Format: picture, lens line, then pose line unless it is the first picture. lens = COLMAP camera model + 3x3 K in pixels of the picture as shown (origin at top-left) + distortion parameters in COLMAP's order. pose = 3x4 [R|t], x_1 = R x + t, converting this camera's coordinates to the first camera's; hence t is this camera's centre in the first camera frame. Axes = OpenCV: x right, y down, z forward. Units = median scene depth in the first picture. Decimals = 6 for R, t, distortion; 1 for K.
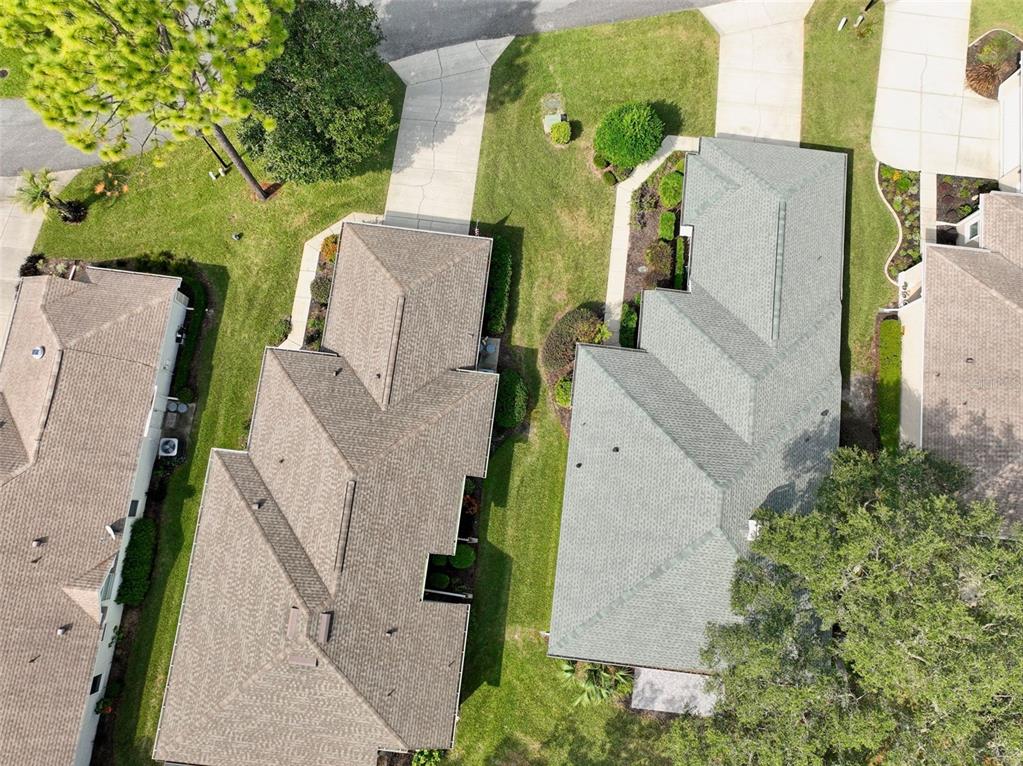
lens RADIAL K [[716.6, 0, 511.5], [0, 716.6, 383.0], [0, 0, 1]] dist [-0.005734, 0.022311]
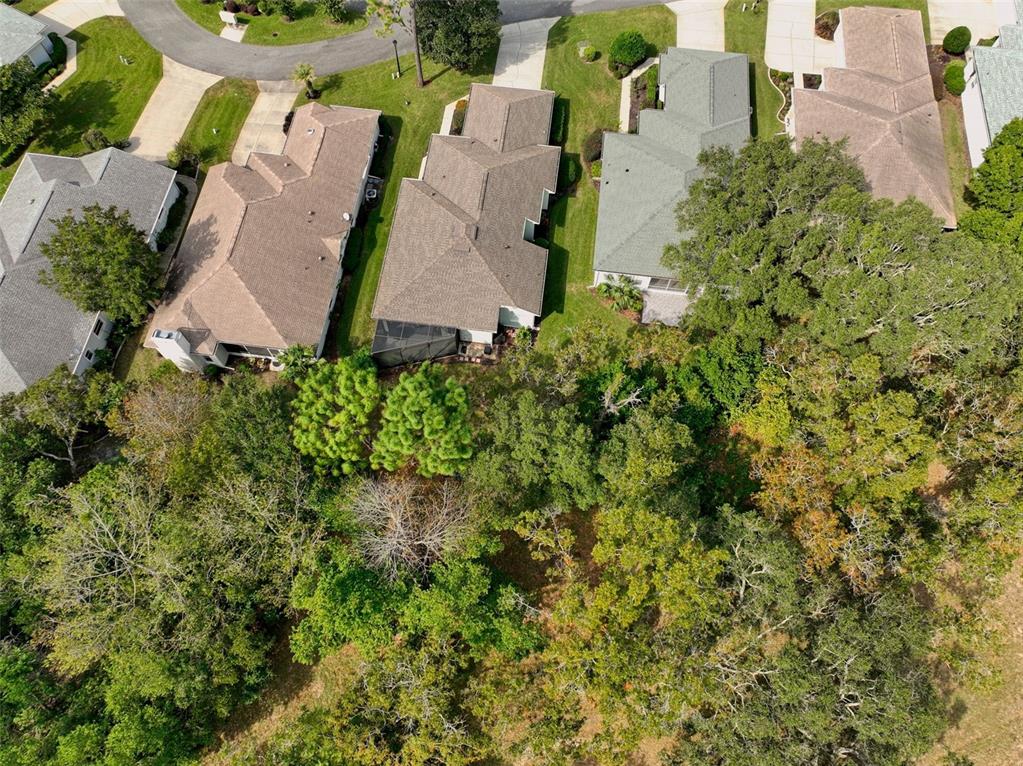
lens RADIAL K [[716.6, 0, 511.5], [0, 716.6, 383.0], [0, 0, 1]] dist [-0.005734, 0.022311]
pose [[0.999978, 0.000319, -0.006659, -0.116518], [-0.001957, 0.968907, -0.247419, 0.910148], [0.006373, 0.247427, 0.968886, -0.542134]]
